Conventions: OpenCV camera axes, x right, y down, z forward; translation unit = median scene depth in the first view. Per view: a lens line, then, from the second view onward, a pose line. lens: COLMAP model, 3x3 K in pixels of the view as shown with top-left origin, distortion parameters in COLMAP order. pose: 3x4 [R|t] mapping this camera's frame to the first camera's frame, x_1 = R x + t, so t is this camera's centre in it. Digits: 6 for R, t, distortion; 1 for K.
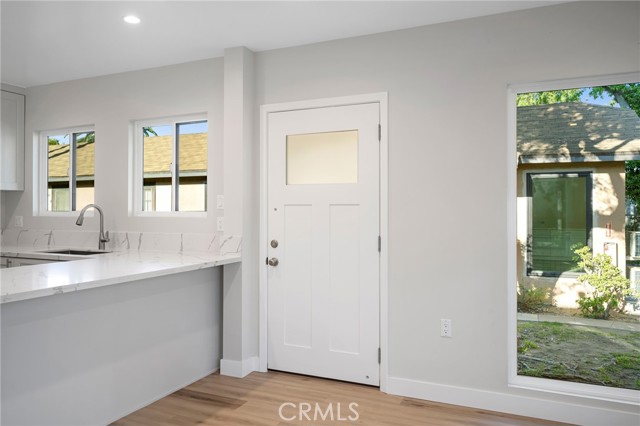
lens RADIAL K [[476.1, 0, 323.3], [0, 476.1, 205.8], [0, 0, 1]] dist [0.001787, -0.003667]
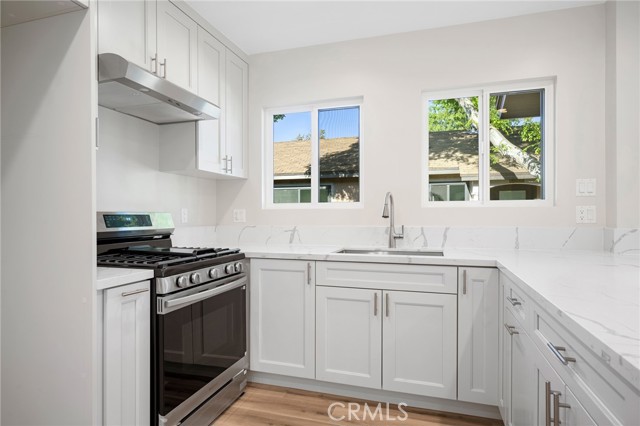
lens RADIAL K [[359.5, 0, 321.9], [0, 359.5, 216.9], [0, 0, 1]] dist [-0.005275, -0.000538]
pose [[0.992448, -0.003383, 0.122620, -0.721476], [0.001561, 0.999887, 0.014952, 0.032267], [-0.122657, -0.014647, 0.992341, 0.448913]]
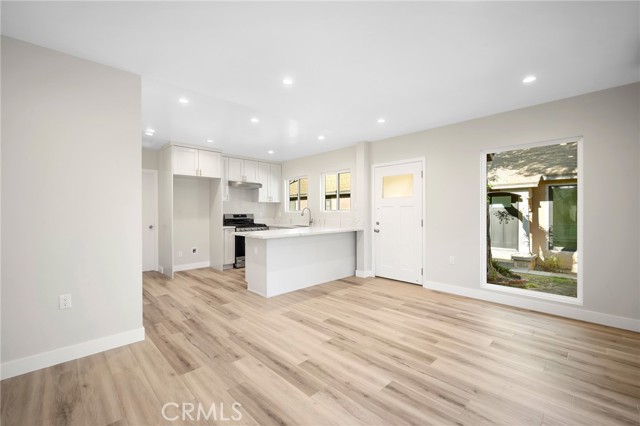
lens RADIAL K [[273.1, 0, 322.2], [0, 273.1, 213.4], [0, 0, 1]] dist [-0.005107, -0.000356]
pose [[0.931526, -0.001161, -0.363674, 0.126819], [0.006640, 0.999882, 0.013817, 0.010378], [0.363615, -0.015286, 0.931424, -0.342431]]
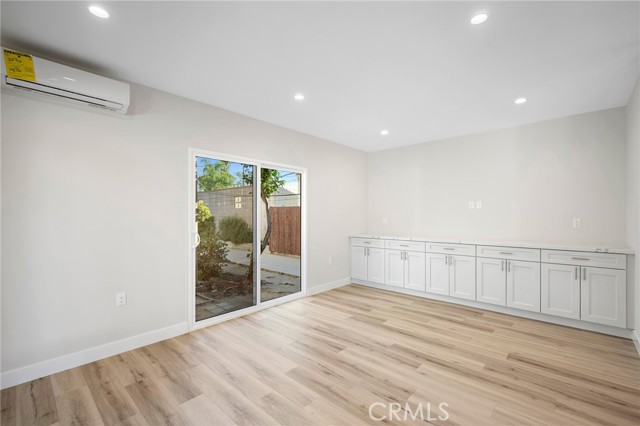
lens RADIAL K [[273.1, 0, 324.2], [0, 273.1, 216.3], [0, 0, 1]] dist [-0.005107, -0.000356]
pose [[-0.950249, -0.000425, 0.311491, -0.108022], [-0.002032, 0.999986, -0.004835, 0.010216], [-0.311484, -0.005228, -0.950237, 0.798128]]
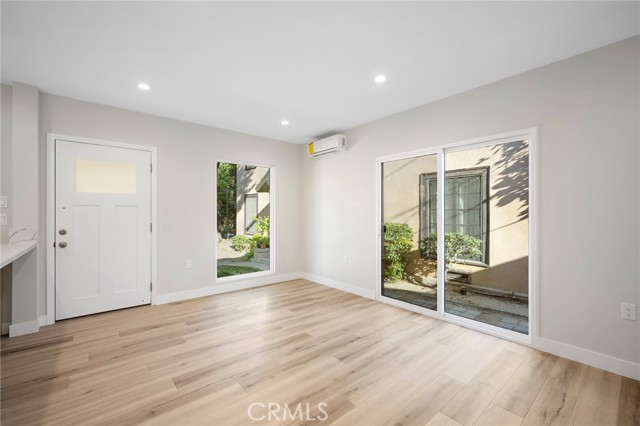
lens RADIAL K [[273.1, 0, 323.9], [0, 273.1, 213.6], [0, 0, 1]] dist [-0.005107, -0.000356]
pose [[0.421911, -0.001957, 0.906635, -0.487344], [-0.006205, 0.999968, 0.005046, 0.013944], [-0.906616, -0.007755, 0.421885, -0.058370]]
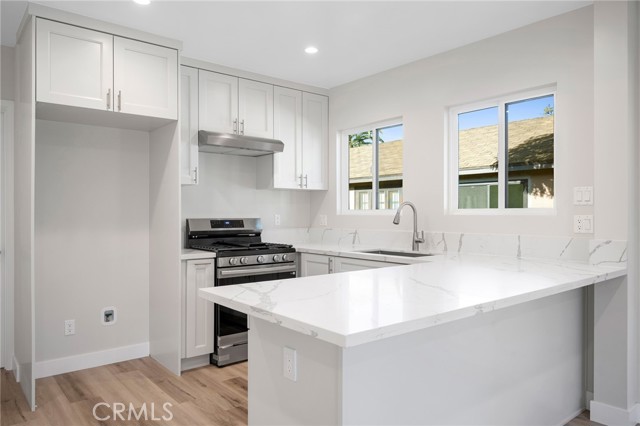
lens RADIAL K [[453.9, 0, 323.0], [0, 453.9, 211.2], [0, 0, 1]] dist [-0.004253, -0.002044]
pose [[0.900177, -0.002627, -0.435517, -0.268748], [0.005020, 0.999978, 0.004344, 0.011824], [0.435496, -0.006097, 0.900170, 0.150314]]
